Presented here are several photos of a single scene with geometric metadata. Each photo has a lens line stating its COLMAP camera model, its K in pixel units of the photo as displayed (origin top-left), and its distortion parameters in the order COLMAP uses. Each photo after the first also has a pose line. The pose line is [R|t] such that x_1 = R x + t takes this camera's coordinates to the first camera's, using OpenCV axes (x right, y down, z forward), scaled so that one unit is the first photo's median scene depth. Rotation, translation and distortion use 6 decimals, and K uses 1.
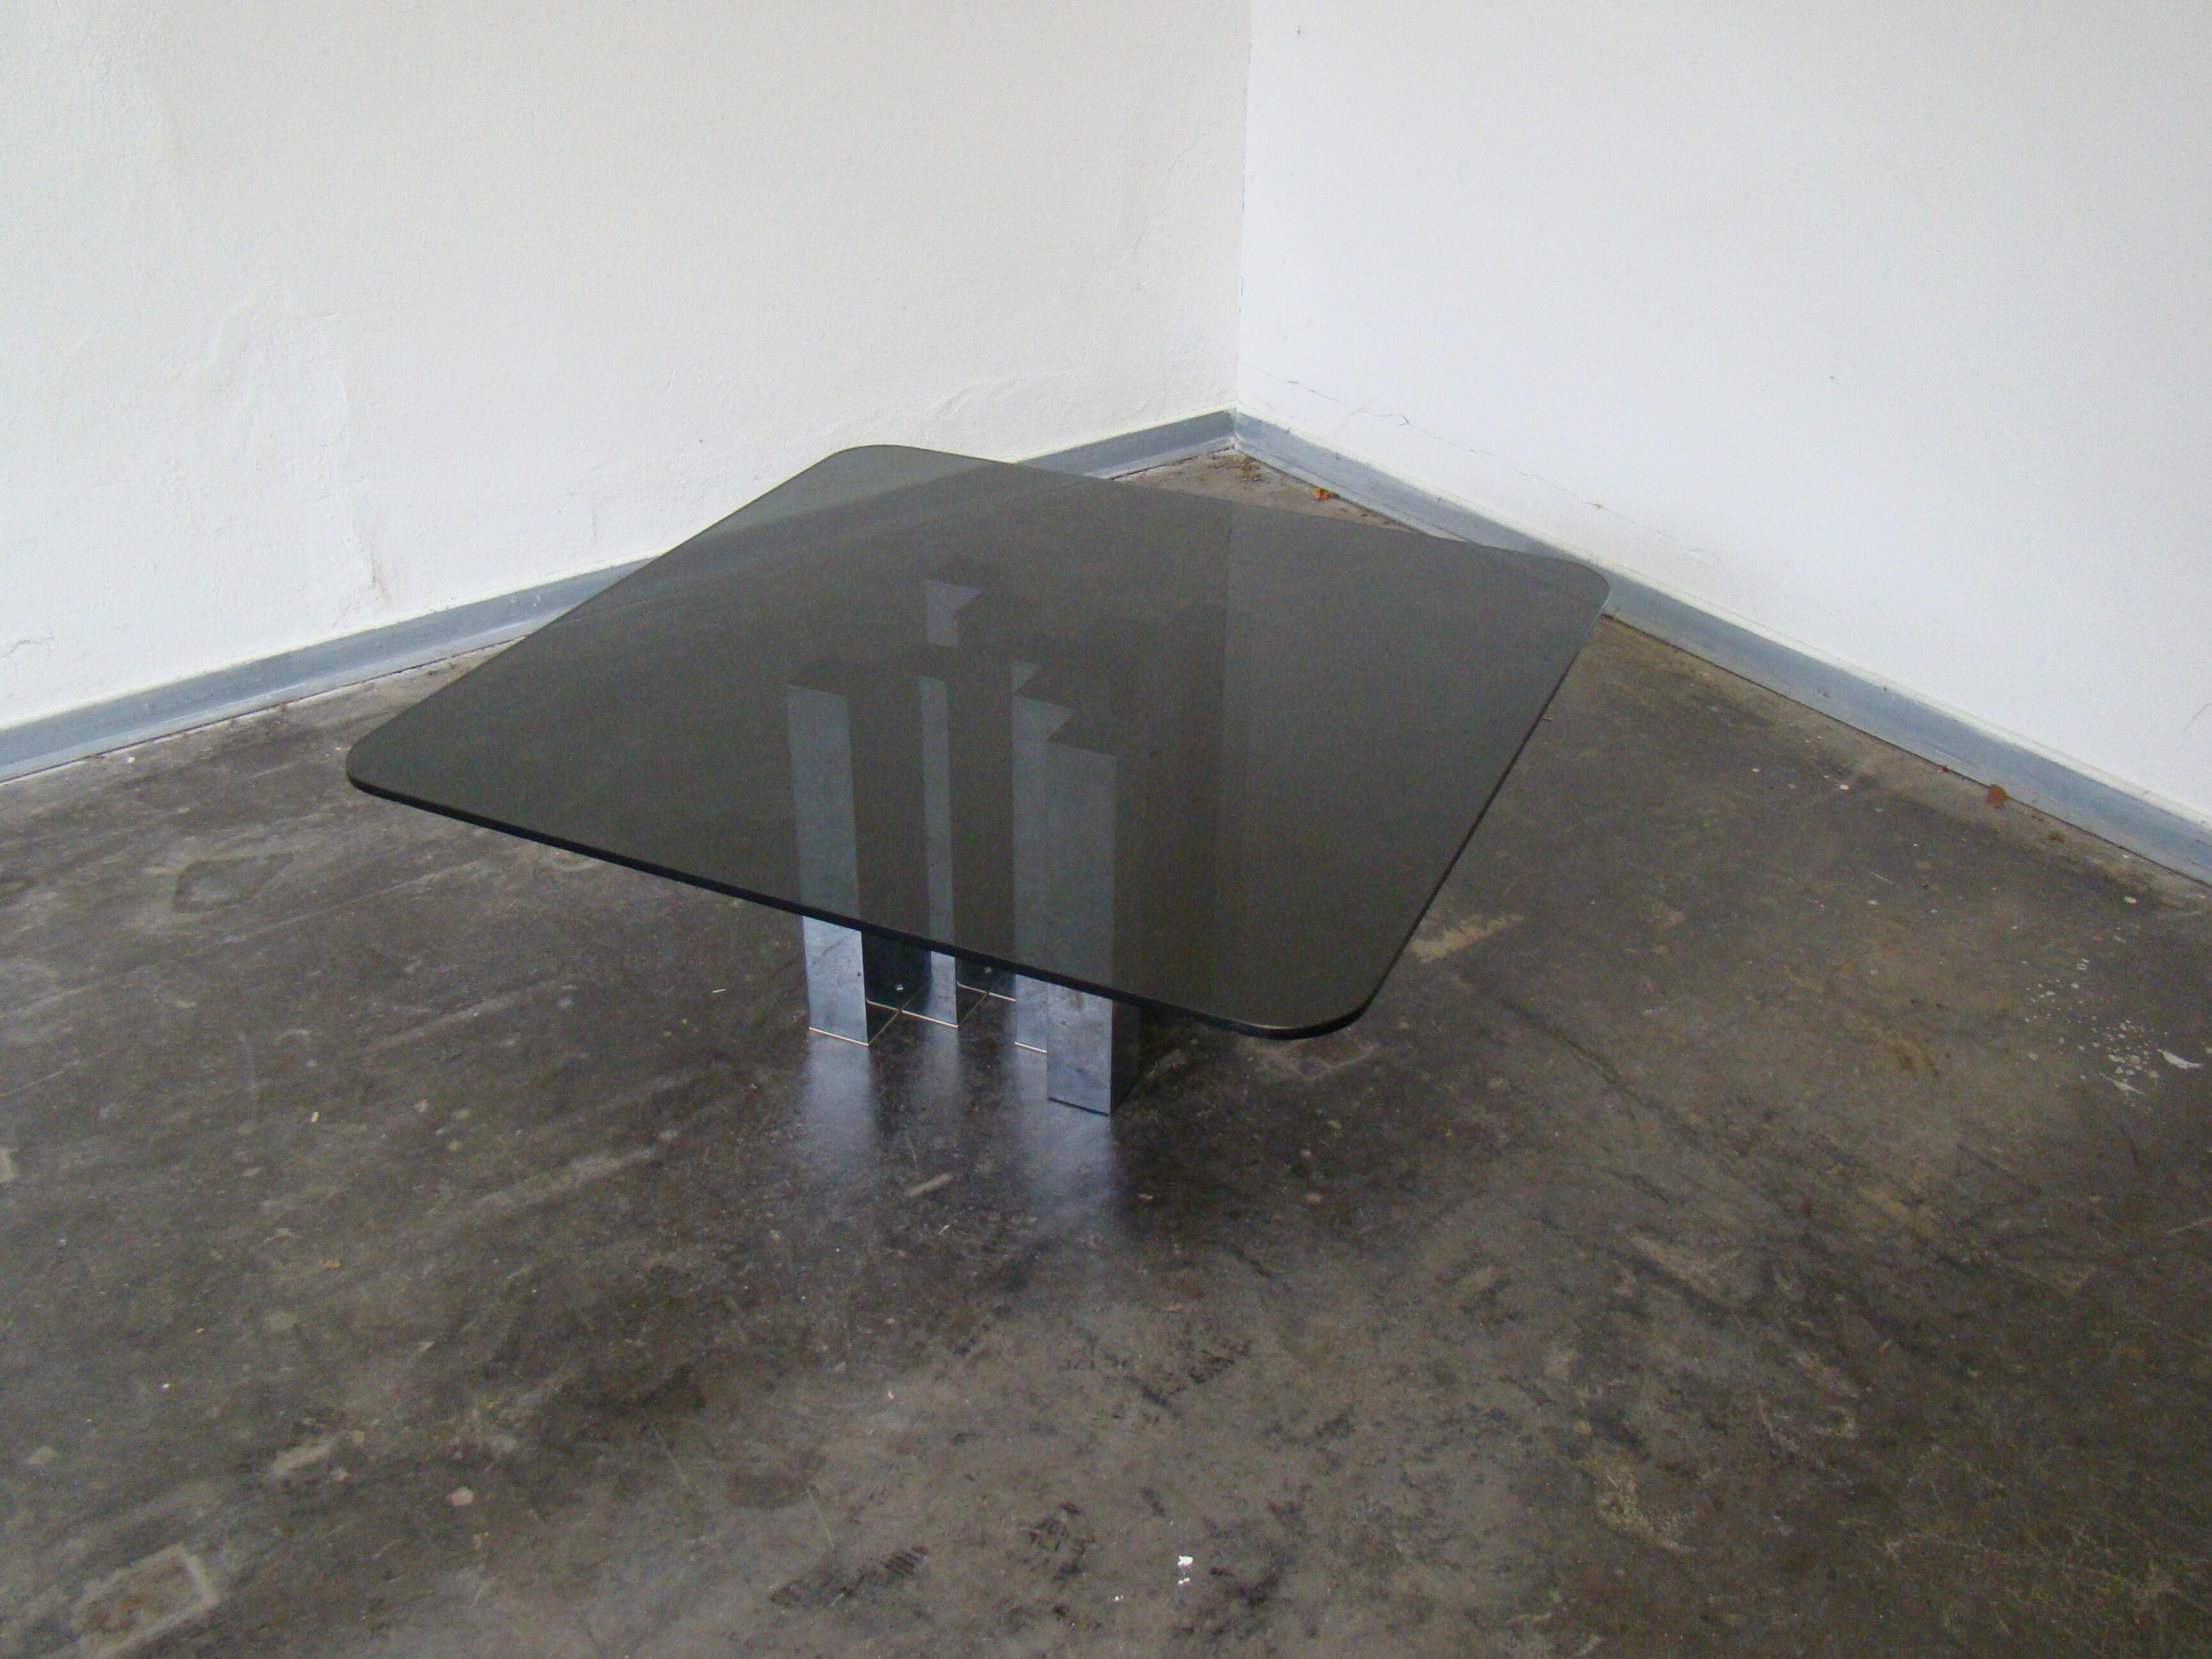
lens RADIAL K [[2048.8, 0, 1110.1], [0, 2048.8, 815.2], [0, 0, 1]] dist [-0.184761, 0.130811]
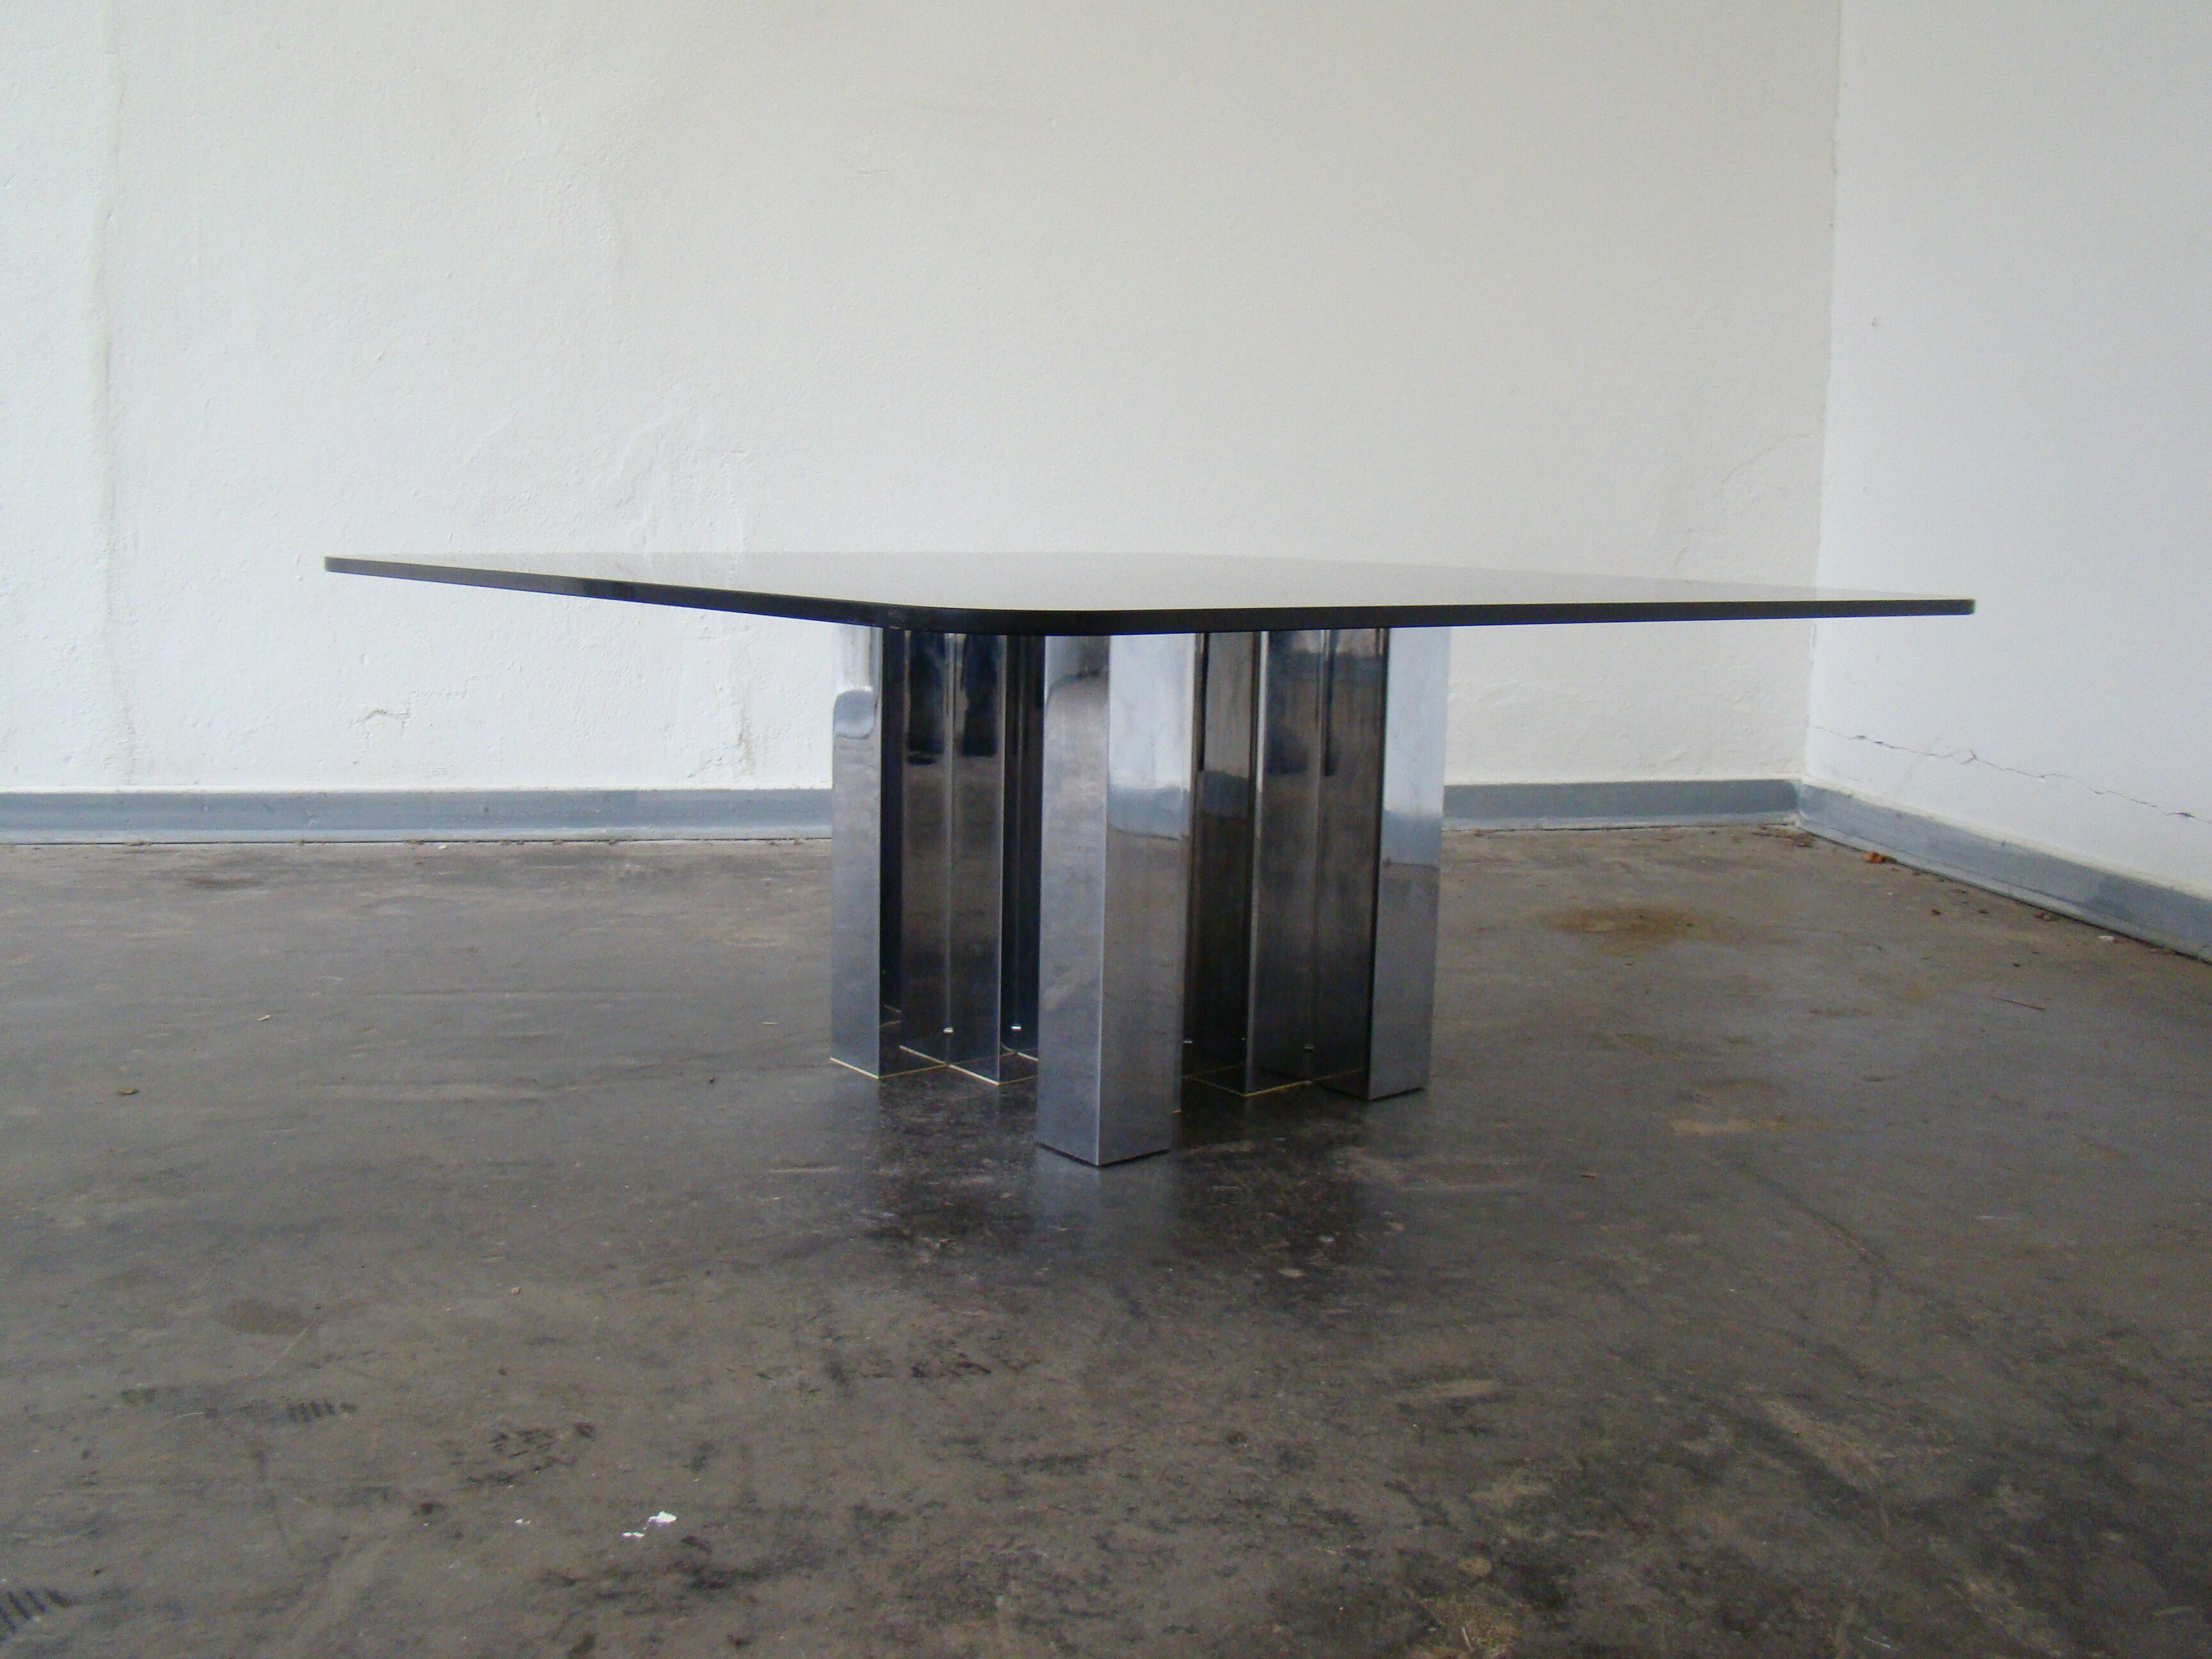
lens RADIAL K [[2042.4, 0, 1116.1], [0, 2042.4, 825.2], [0, 0, 1]] dist [-0.168511, 0.092465]
pose [[0.900054, 0.076263, -0.429054, 0.325685], [-0.227657, 0.921820, -0.313720, 0.280771], [0.371585, 0.380042, 0.847049, 0.396404]]
